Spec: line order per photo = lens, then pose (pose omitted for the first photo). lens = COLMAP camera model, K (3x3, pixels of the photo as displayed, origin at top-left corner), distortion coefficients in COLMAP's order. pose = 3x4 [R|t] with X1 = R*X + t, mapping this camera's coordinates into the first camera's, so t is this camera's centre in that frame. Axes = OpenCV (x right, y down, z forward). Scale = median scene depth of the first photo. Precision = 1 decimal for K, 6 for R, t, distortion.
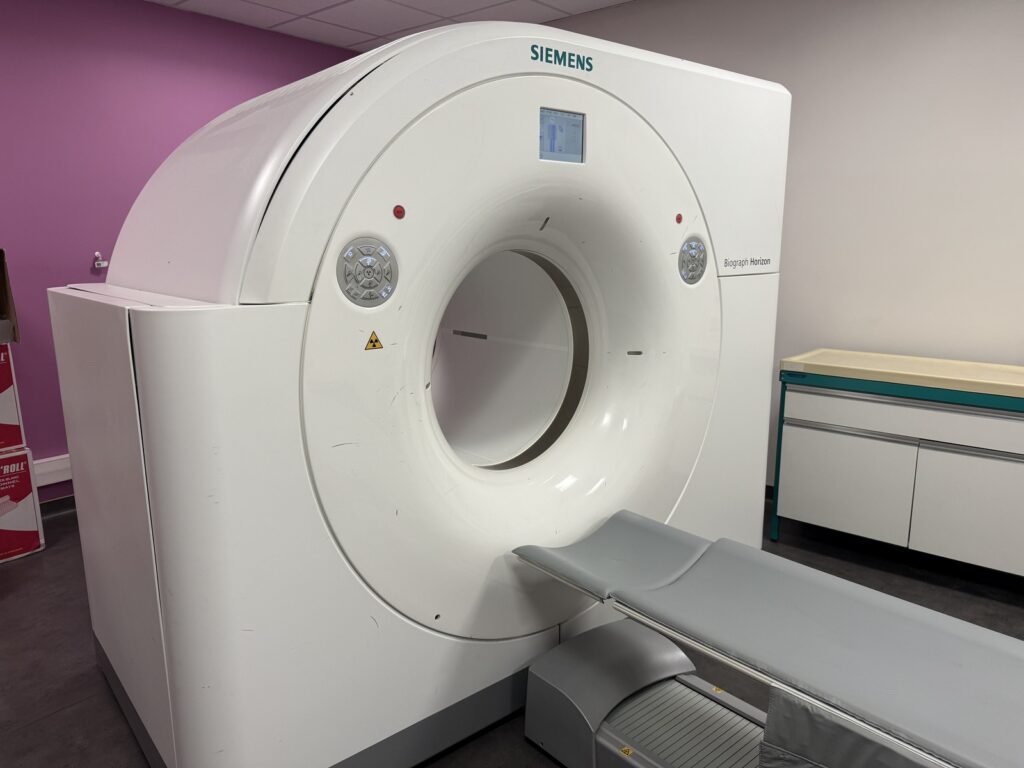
lens RADIAL K [[719.4, 0, 508.7], [0, 719.4, 390.1], [0, 0, 1]] dist [0.095810, -0.144888]
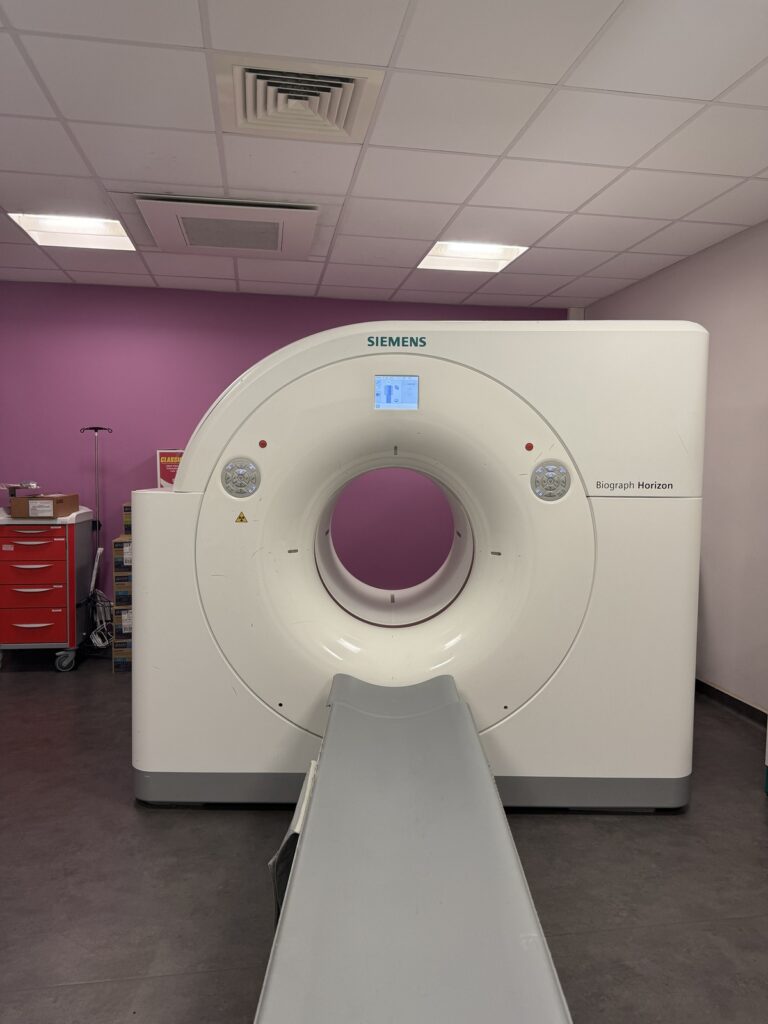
lens RADIAL K [[710.4, 0, 384.0], [0, 710.4, 512.0], [0, 0, 1]] dist [0.139066, -0.202799]
pose [[0.757920, 0.062740, -0.649324, 1.004060], [-0.145880, 0.986458, -0.074963, -0.003038], [0.635827, 0.151539, 0.756809, -0.057633]]
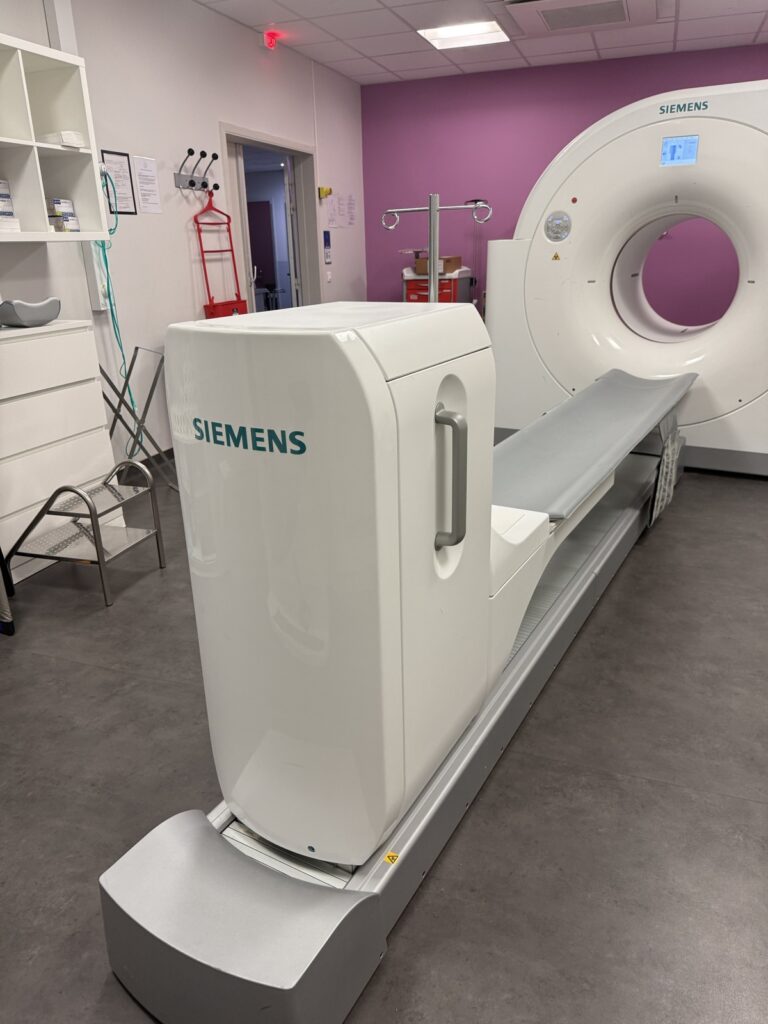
lens RADIAL K [[729.9, 0, 384.0], [0, 729.9, 512.0], [0, 0, 1]] dist [0.003731, -0.002668]
pose [[0.341443, 0.325556, -0.881720, 1.803459], [-0.164639, 0.944309, 0.284910, 0.122429], [0.925370, 0.047885, 0.376027, -0.378052]]
